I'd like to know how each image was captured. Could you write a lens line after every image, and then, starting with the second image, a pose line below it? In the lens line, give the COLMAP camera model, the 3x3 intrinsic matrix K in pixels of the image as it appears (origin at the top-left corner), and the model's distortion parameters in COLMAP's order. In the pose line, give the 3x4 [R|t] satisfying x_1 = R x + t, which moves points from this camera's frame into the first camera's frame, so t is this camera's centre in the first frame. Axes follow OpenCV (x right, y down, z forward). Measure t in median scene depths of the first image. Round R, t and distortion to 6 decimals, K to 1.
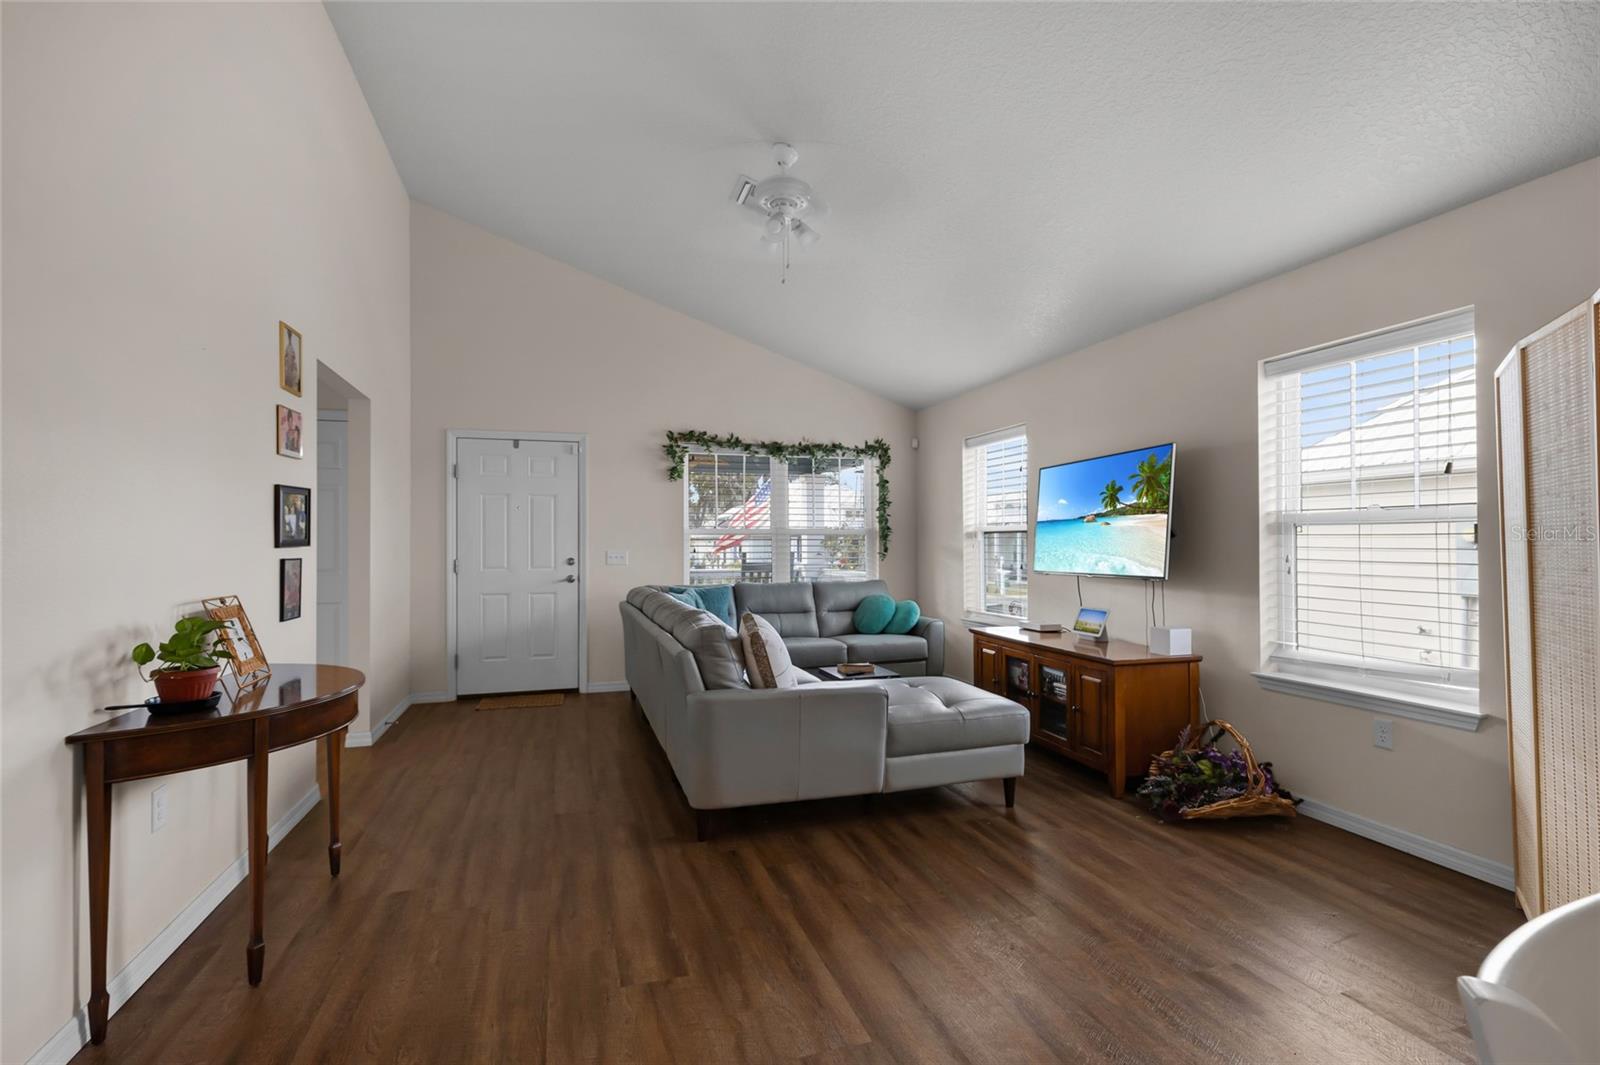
lens RADIAL K [[723.9, 0, 786.8], [0, 723.9, 538.6], [0, 0, 1]] dist [0.004643, -0.000518]
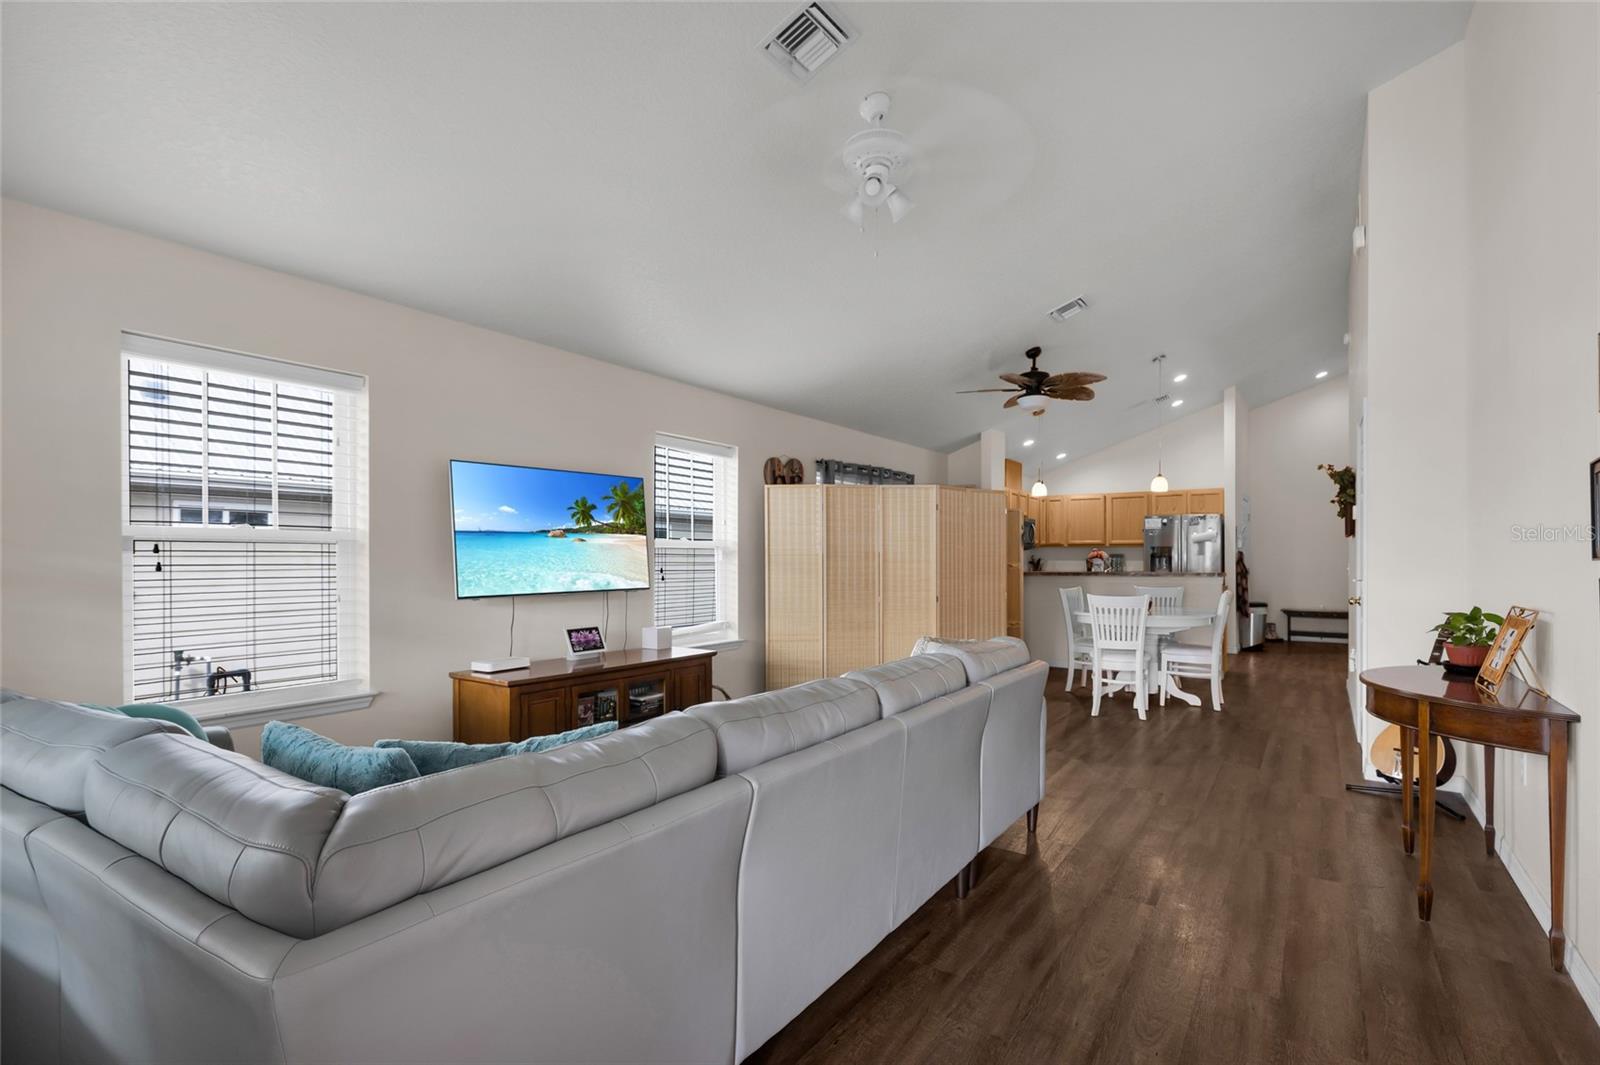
lens RADIAL K [[759.5, 0, 808.3], [0, 759.5, 558.3], [0, 0, 1]] dist [0.004441, -0.000951]
pose [[-0.630839, 0.003691, 0.775905, -0.554266], [-0.003372, 0.999966, -0.007499, 0.011025], [-0.775907, -0.007347, -0.630805, 1.391465]]
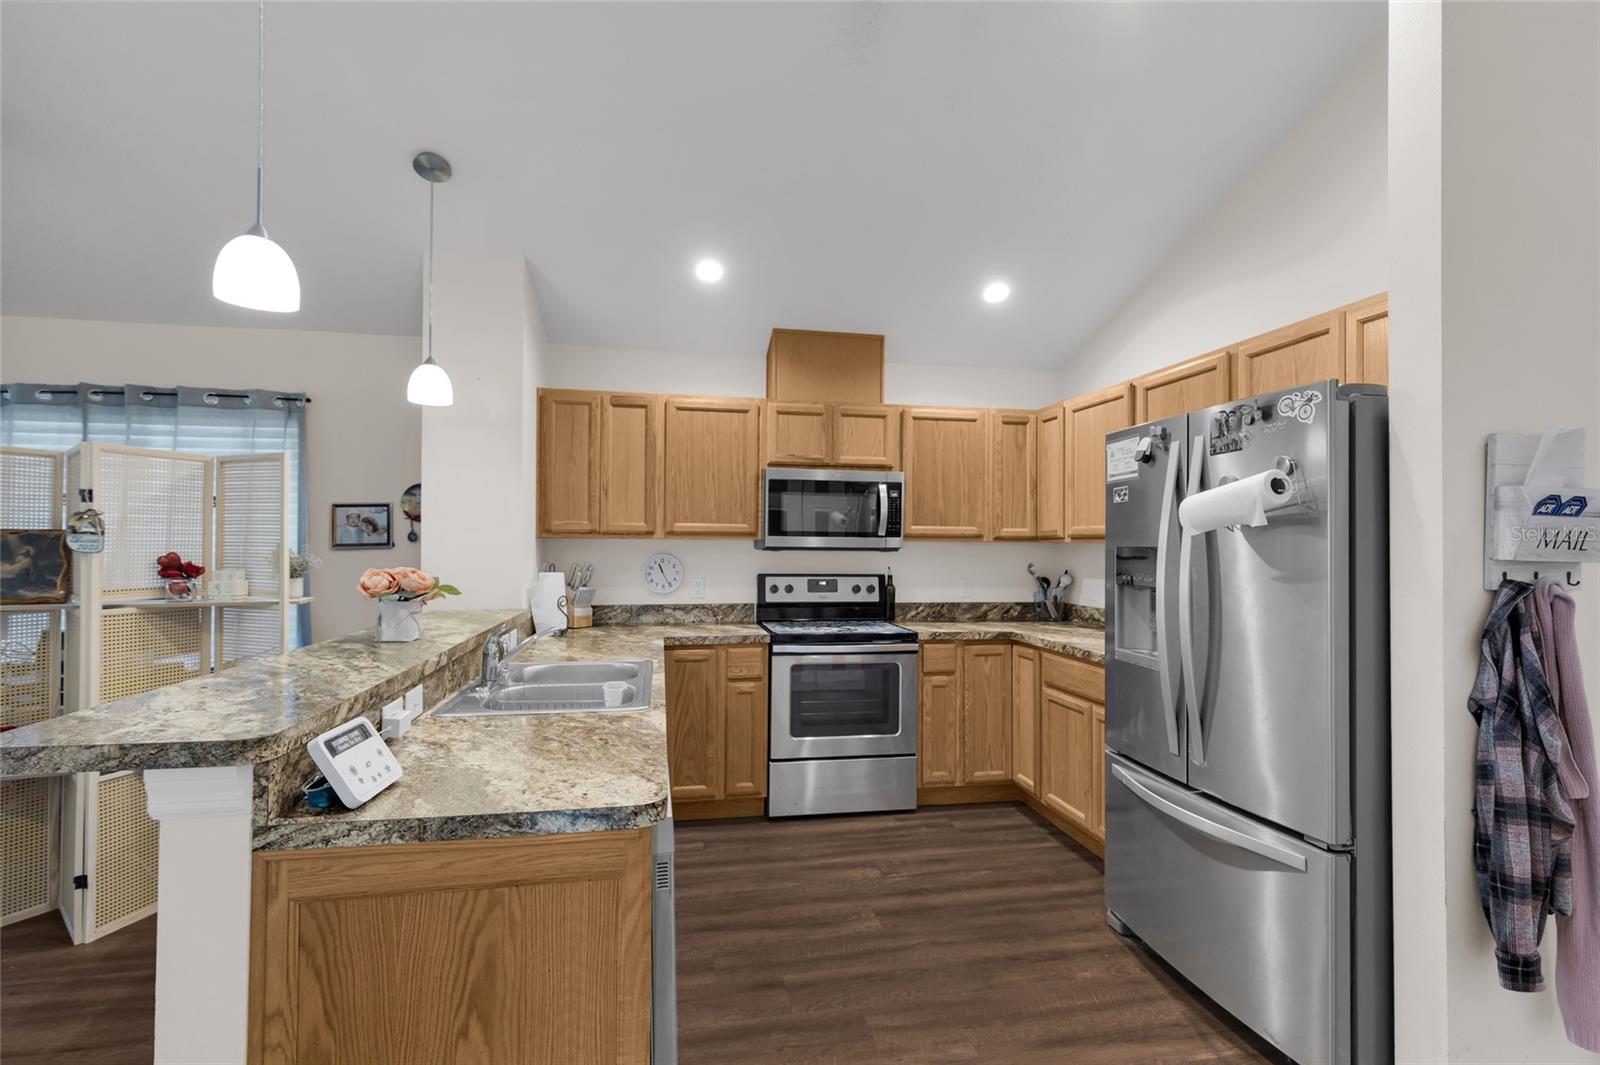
lens RADIAL K [[723.9, 0, 798.1], [0, 723.9, 537.1], [0, 0, 1]] dist [0.004643, -0.000518]
pose [[0.116227, 0.011857, 0.993152, -0.015813], [-0.013984, 0.999849, -0.010301, -0.044608], [-0.993124, -0.012692, 0.116375, -0.751621]]
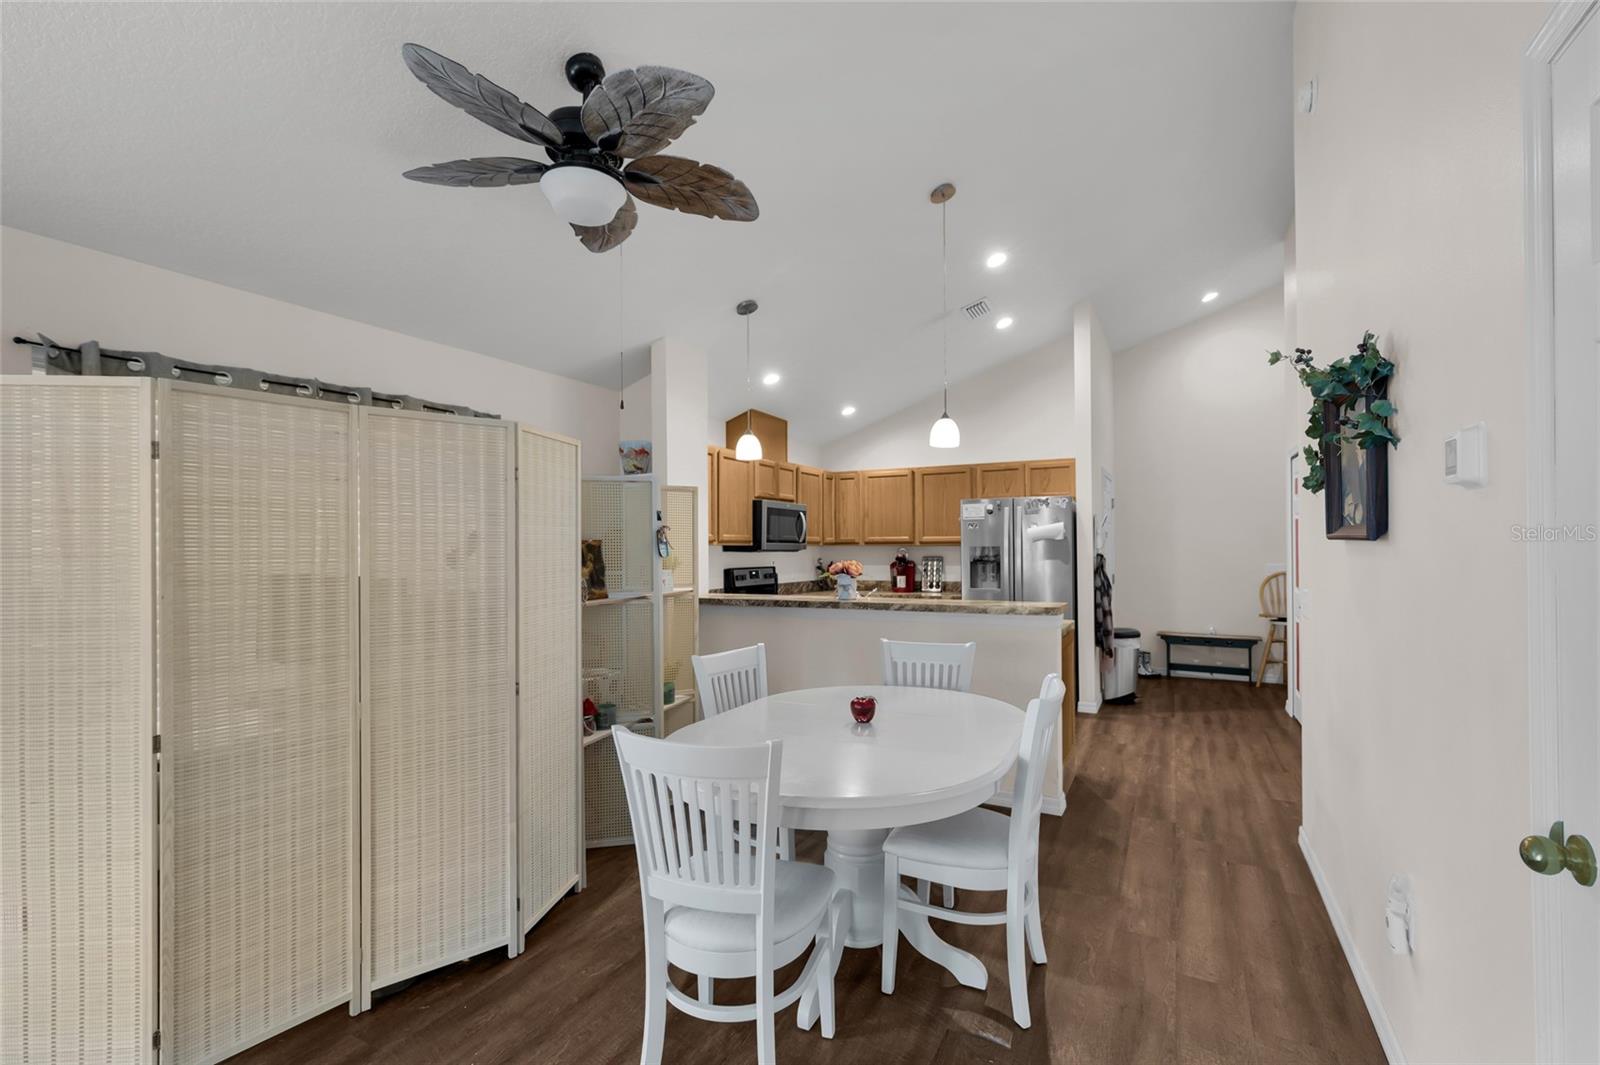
lens RADIAL K [[723.9, 0, 794.4], [0, 723.9, 540.3], [0, 0, 1]] dist [0.004643, -0.000518]
pose [[-0.708418, 0.014611, 0.705642, -0.174726], [0.002396, 0.999830, -0.018297, -0.033522], [-0.705789, -0.011271, -0.708332, 0.362245]]
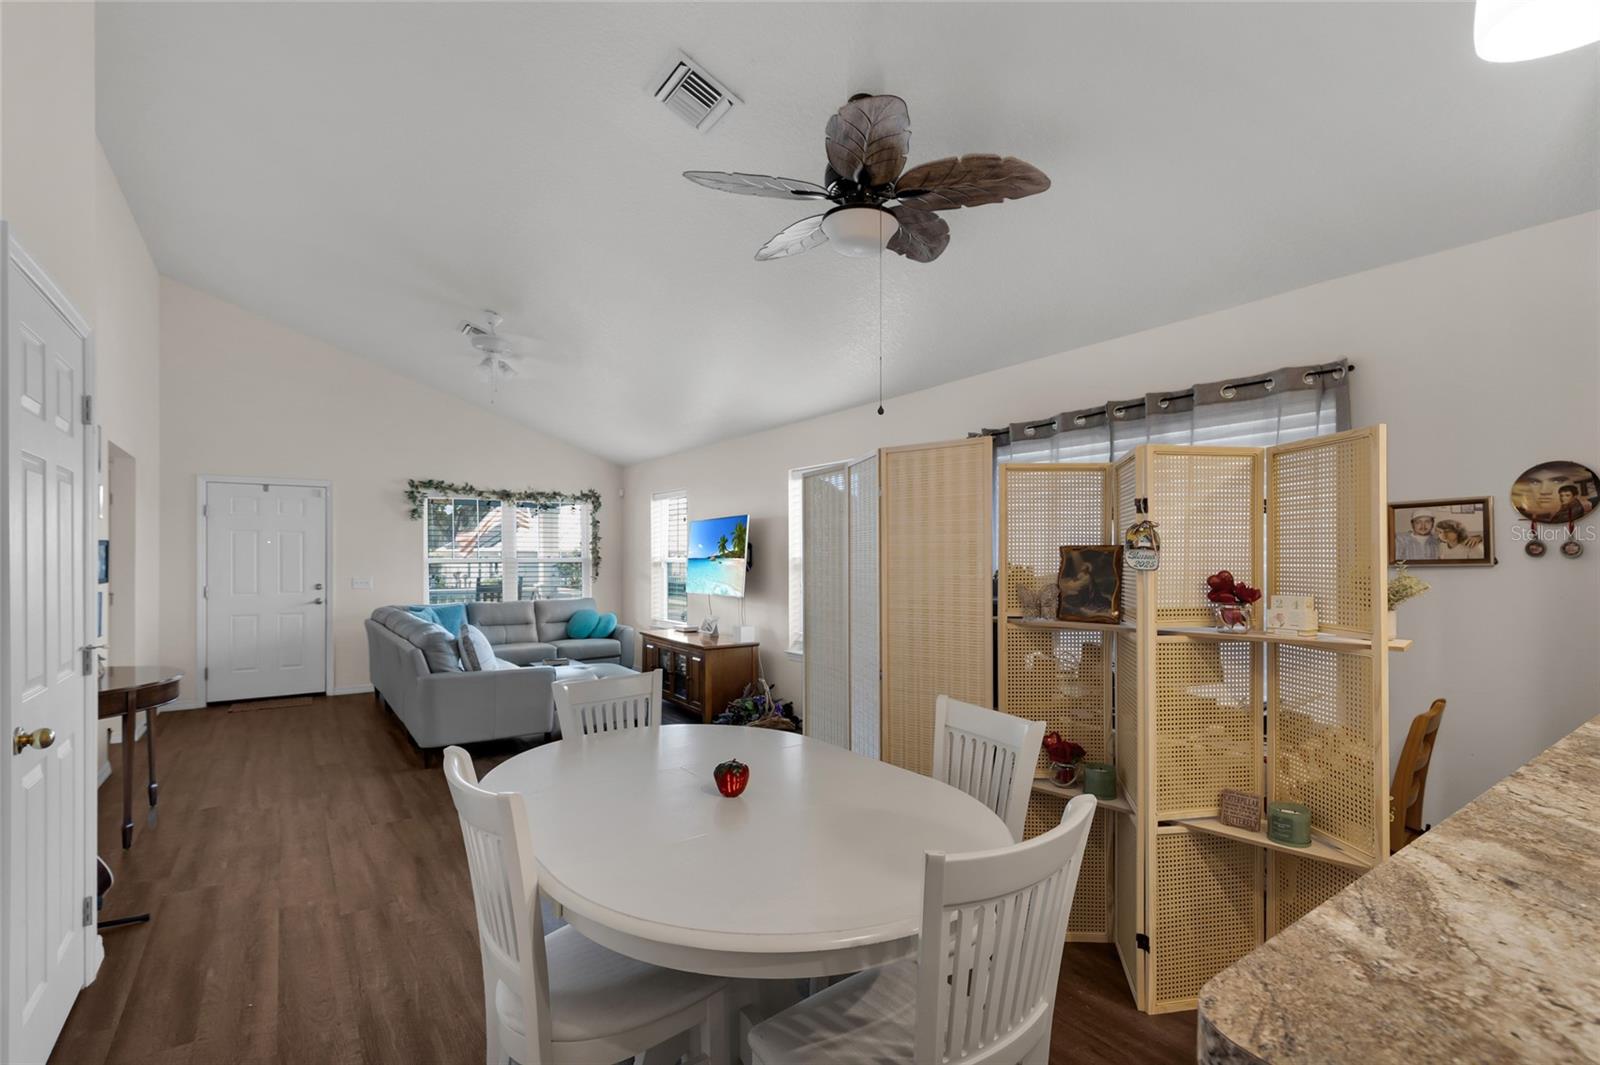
lens RADIAL K [[723.9, 0, 790.2], [0, 723.9, 555.7], [0, 0, 1]] dist [0.004643, -0.000518]
pose [[0.951792, 0.003583, 0.306722, 0.104975], [-0.005508, 0.999970, 0.005413, -0.041820], [-0.306694, -0.006841, 0.951784, -0.523144]]
